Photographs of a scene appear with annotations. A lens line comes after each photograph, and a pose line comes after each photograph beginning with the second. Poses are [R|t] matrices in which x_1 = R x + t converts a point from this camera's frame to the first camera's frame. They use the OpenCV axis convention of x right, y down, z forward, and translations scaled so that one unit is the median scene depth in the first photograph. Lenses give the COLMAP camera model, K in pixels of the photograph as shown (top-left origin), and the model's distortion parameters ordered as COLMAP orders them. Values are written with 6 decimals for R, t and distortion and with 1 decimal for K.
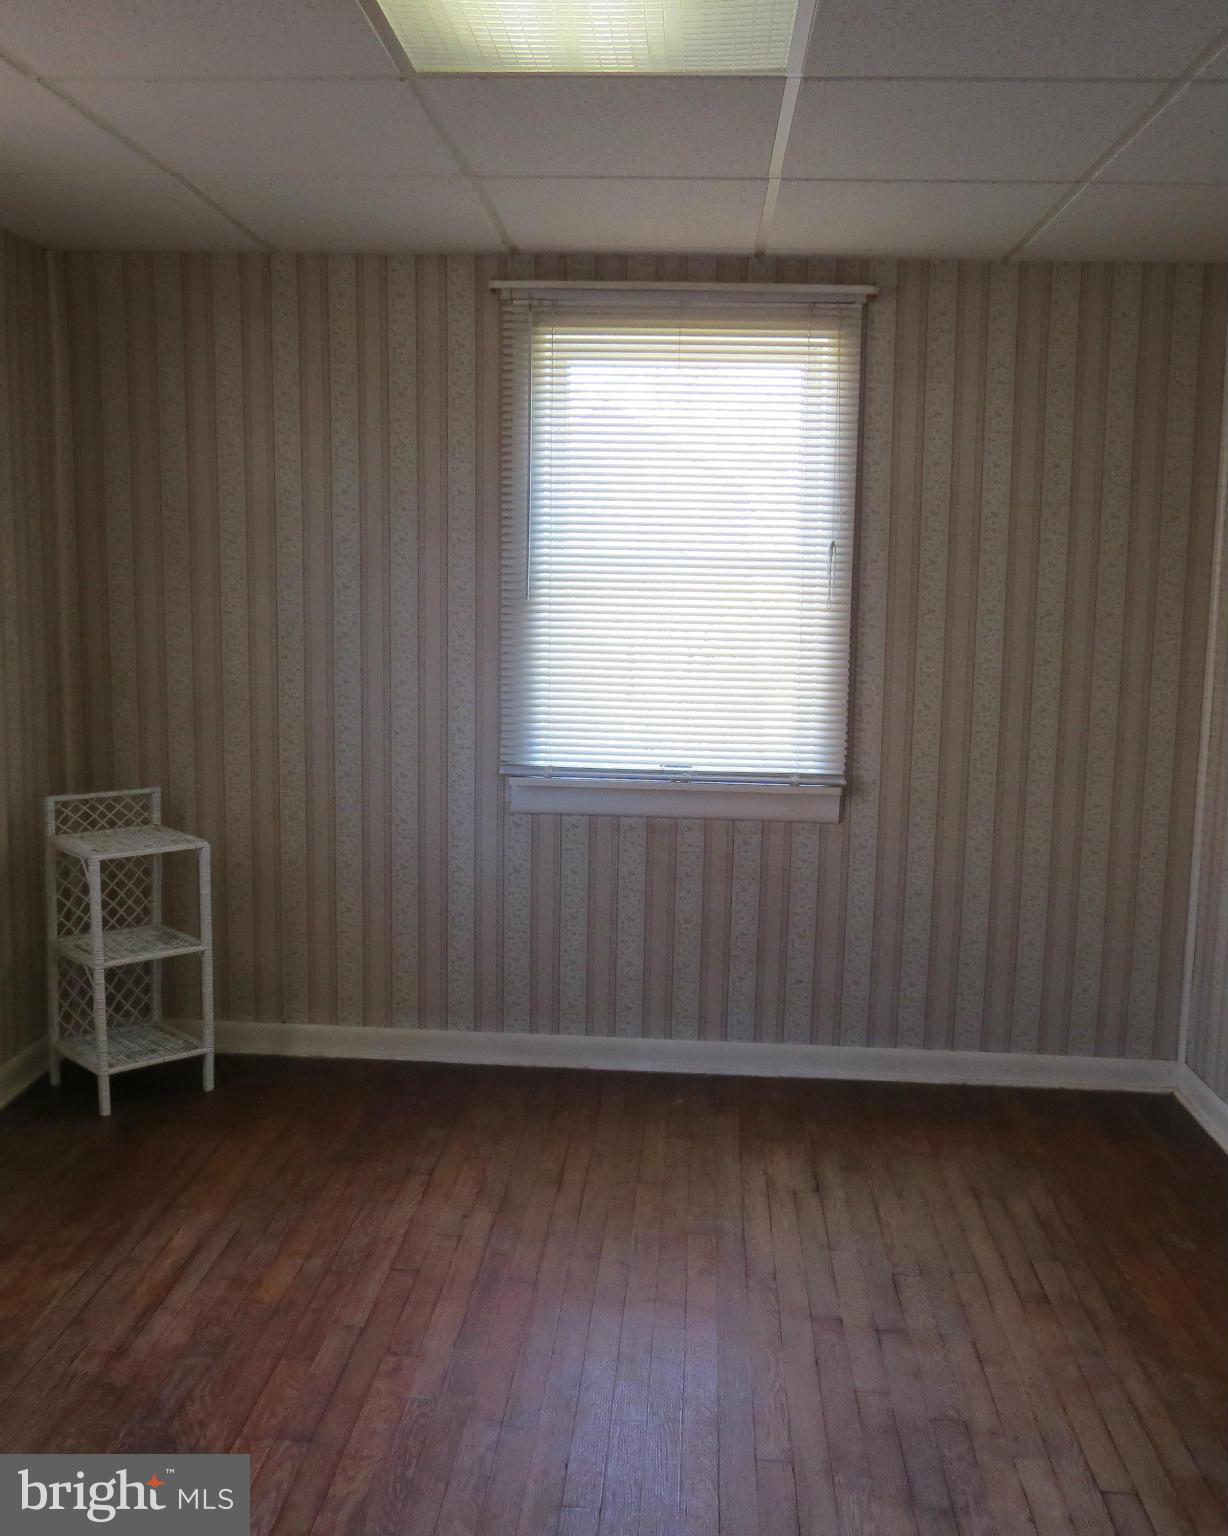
lens RADIAL K [[1466.4, 0, 617.3], [0, 1466.4, 762.4], [0, 0, 1]] dist [-0.028170, 0.000000]
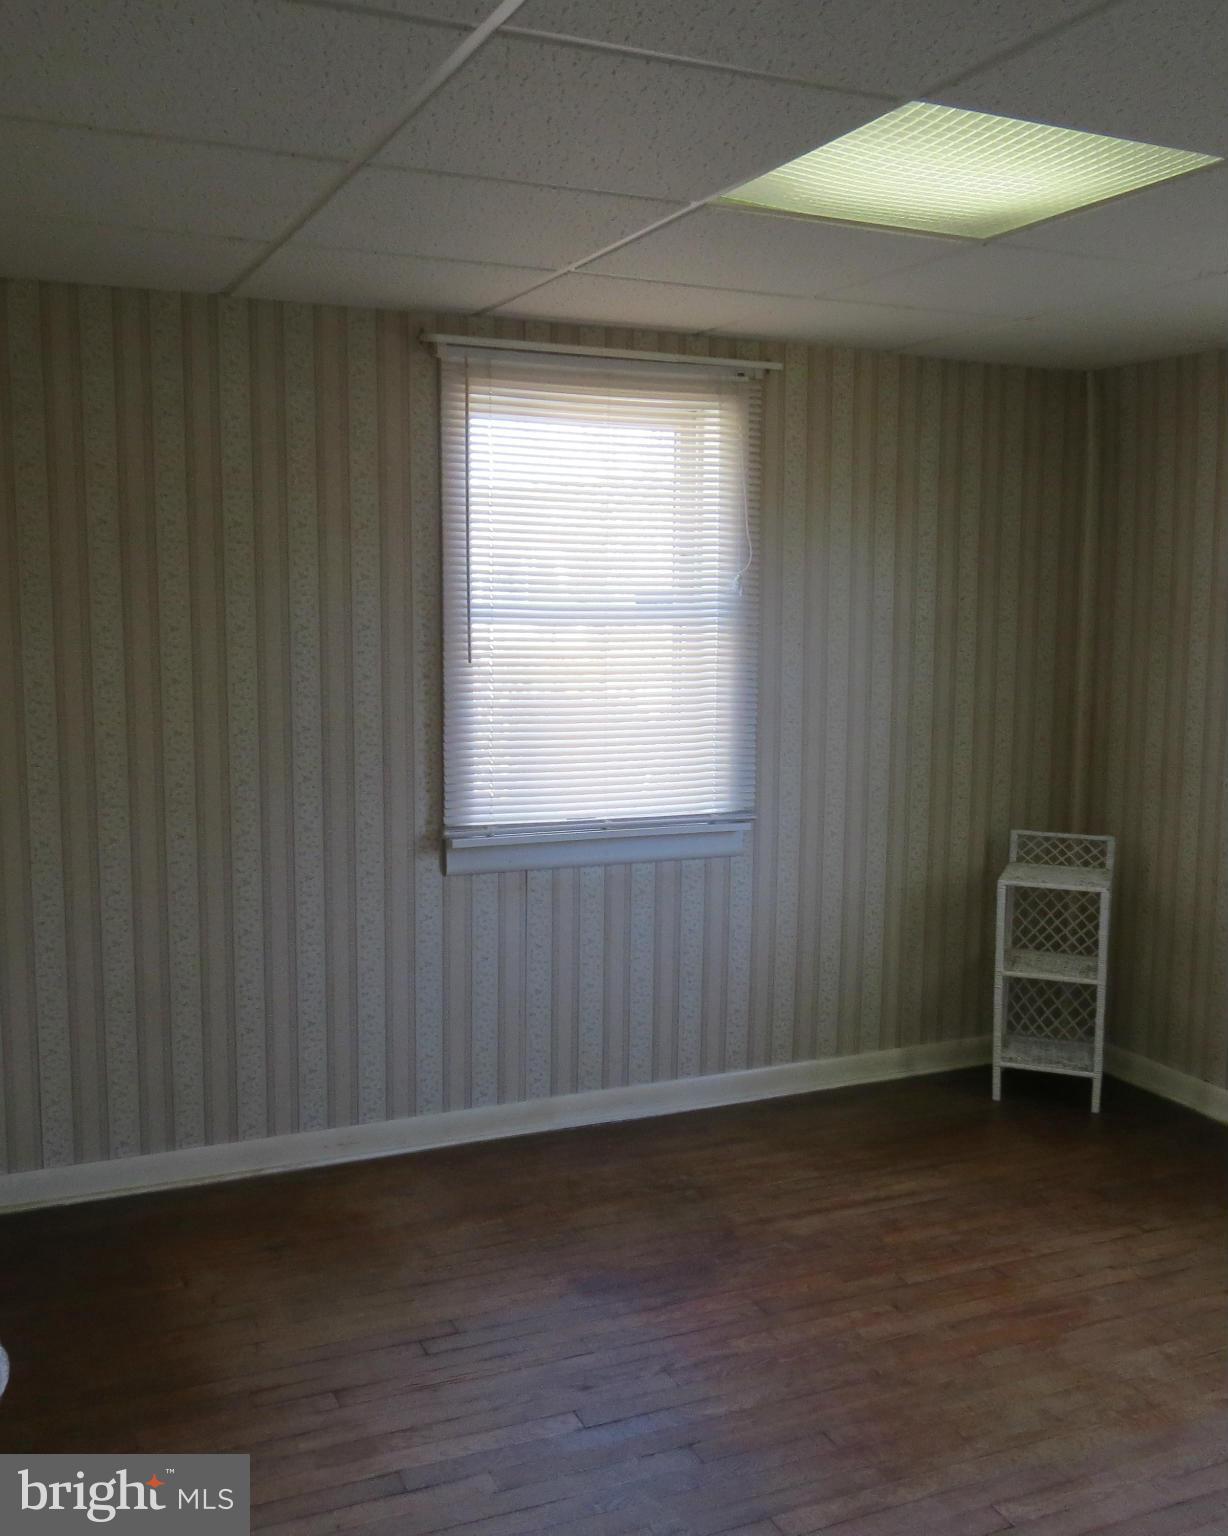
lens RADIAL K [[1466.4, 0, 612.2], [0, 1466.4, 771.4], [0, 0, 1]] dist [-0.028170, 0.000000]
pose [[0.444212, 0.088053, -0.891584, 0.534204], [-0.122295, 0.991803, 0.037020, -0.028253], [0.887536, 0.092592, 0.451339, 0.156605]]
